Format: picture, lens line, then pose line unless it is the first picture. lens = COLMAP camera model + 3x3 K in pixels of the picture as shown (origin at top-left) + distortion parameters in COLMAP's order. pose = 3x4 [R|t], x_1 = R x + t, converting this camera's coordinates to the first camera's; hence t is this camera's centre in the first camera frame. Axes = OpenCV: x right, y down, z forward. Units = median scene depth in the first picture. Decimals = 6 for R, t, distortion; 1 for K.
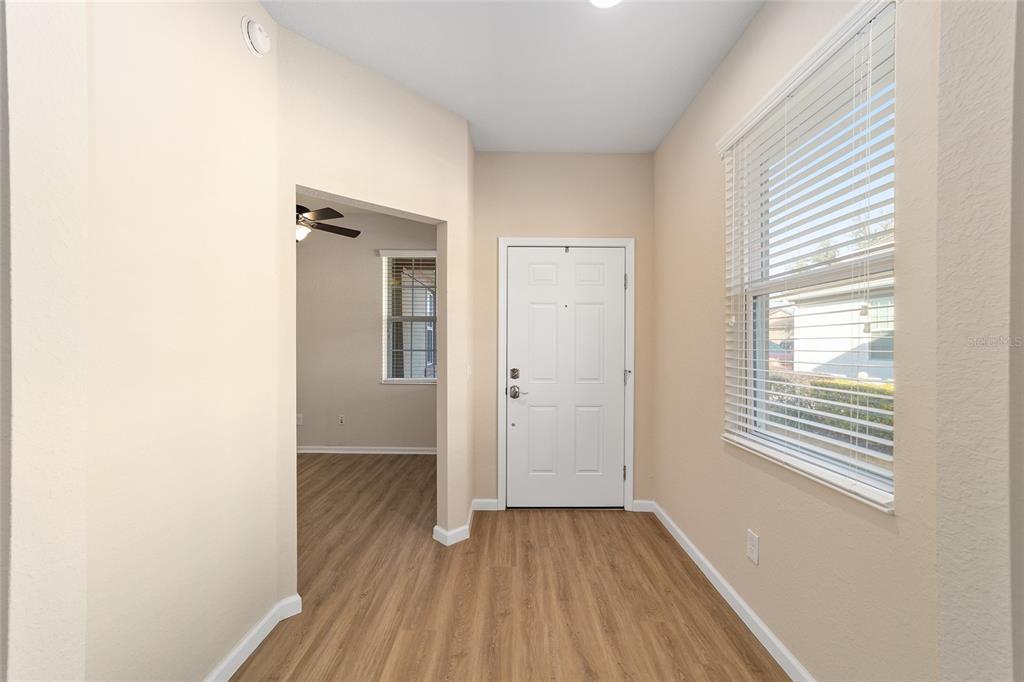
lens RADIAL K [[392.7, 0, 510.6], [0, 392.7, 341.4], [0, 0, 1]] dist [-0.009507, 0.005579]
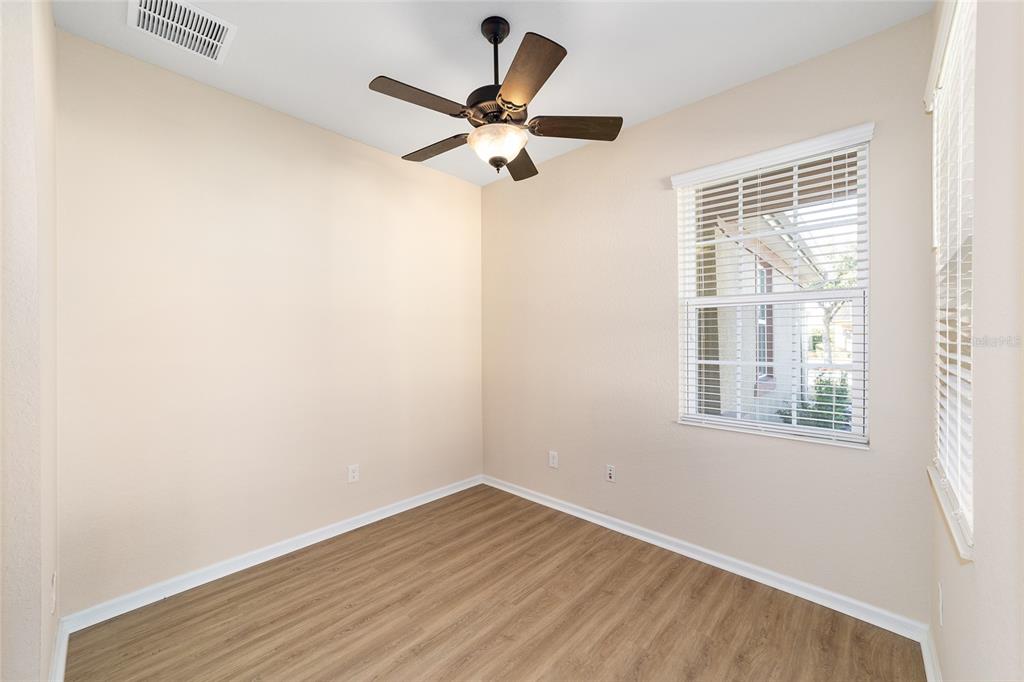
lens RADIAL K [[392.7, 0, 510.7], [0, 392.7, 340.7], [0, 0, 1]] dist [-0.009507, 0.005579]
pose [[0.730330, -0.003199, -0.683087, -0.134190], [0.004840, 0.999988, 0.000491, -0.008410], [0.683078, -0.003665, 0.730337, 0.475533]]
